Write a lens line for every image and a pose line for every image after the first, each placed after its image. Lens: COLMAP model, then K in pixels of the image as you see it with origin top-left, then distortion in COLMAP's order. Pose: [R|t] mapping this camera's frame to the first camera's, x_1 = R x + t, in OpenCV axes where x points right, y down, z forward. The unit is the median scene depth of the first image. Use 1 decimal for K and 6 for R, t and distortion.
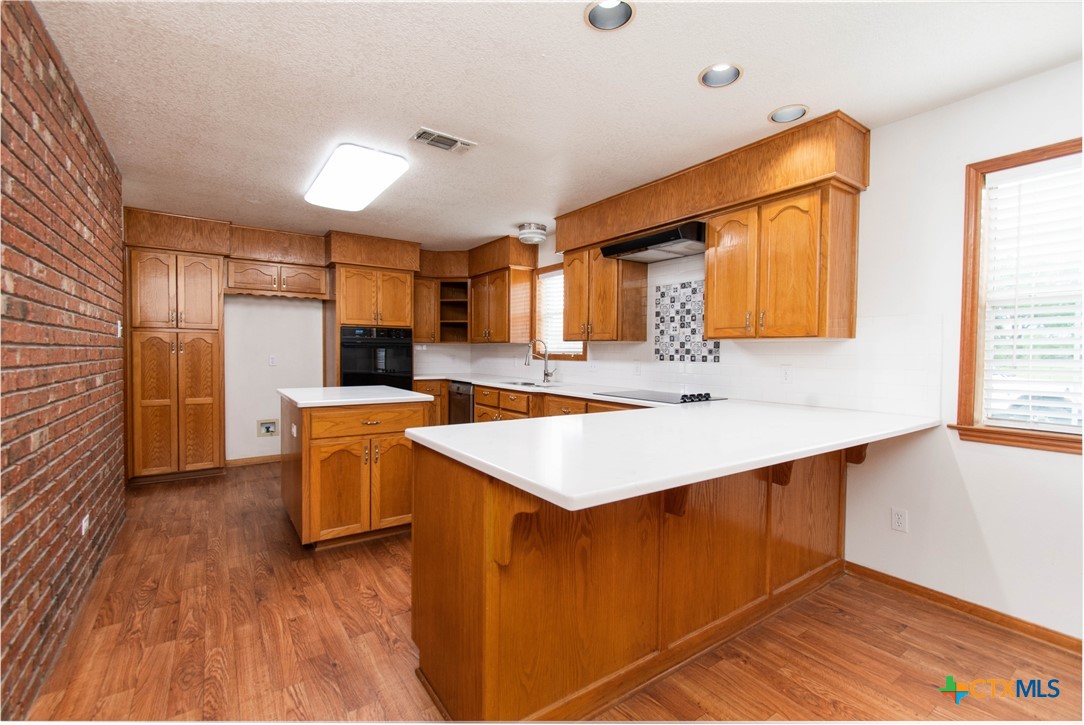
lens RADIAL K [[475.2, 0, 542.0], [0, 475.2, 362.5], [0, 0, 1]] dist [0.000295, -0.000055]
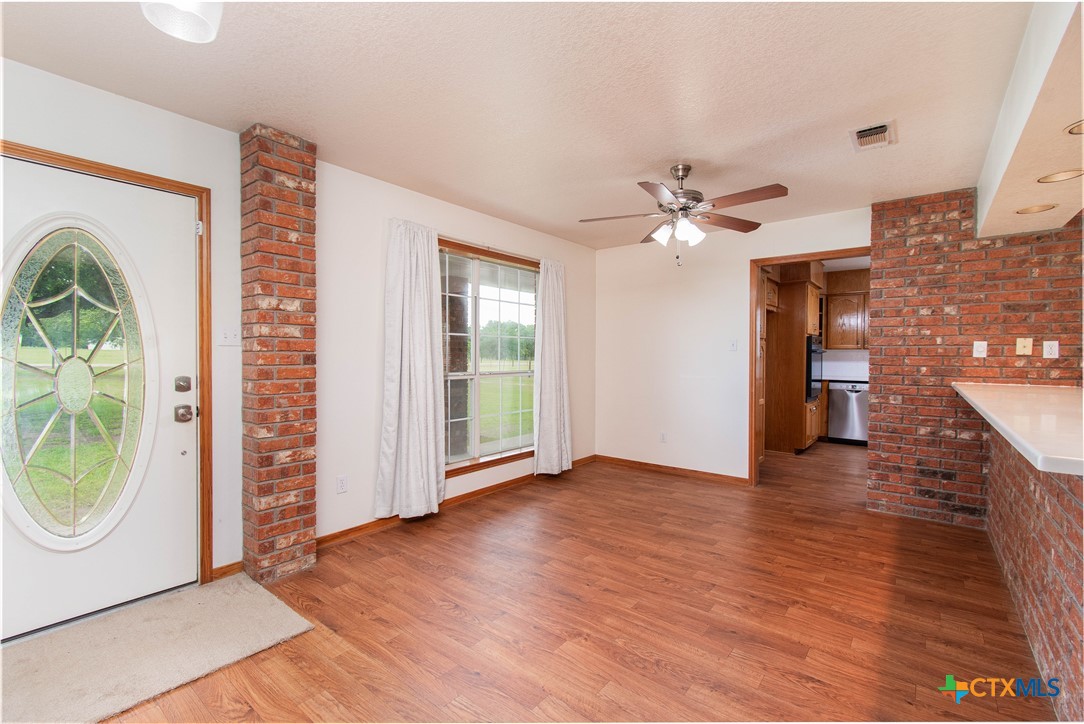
lens RADIAL K [[475.2, 0, 542.0], [0, 475.2, 362.0], [0, 0, 1]] dist [0.000295, -0.000055]
pose [[0.960811, -0.015891, 0.276749, -1.796755], [0.016075, 0.999869, 0.001603, -0.037233], [-0.276738, 0.002909, 0.960941, 0.038875]]
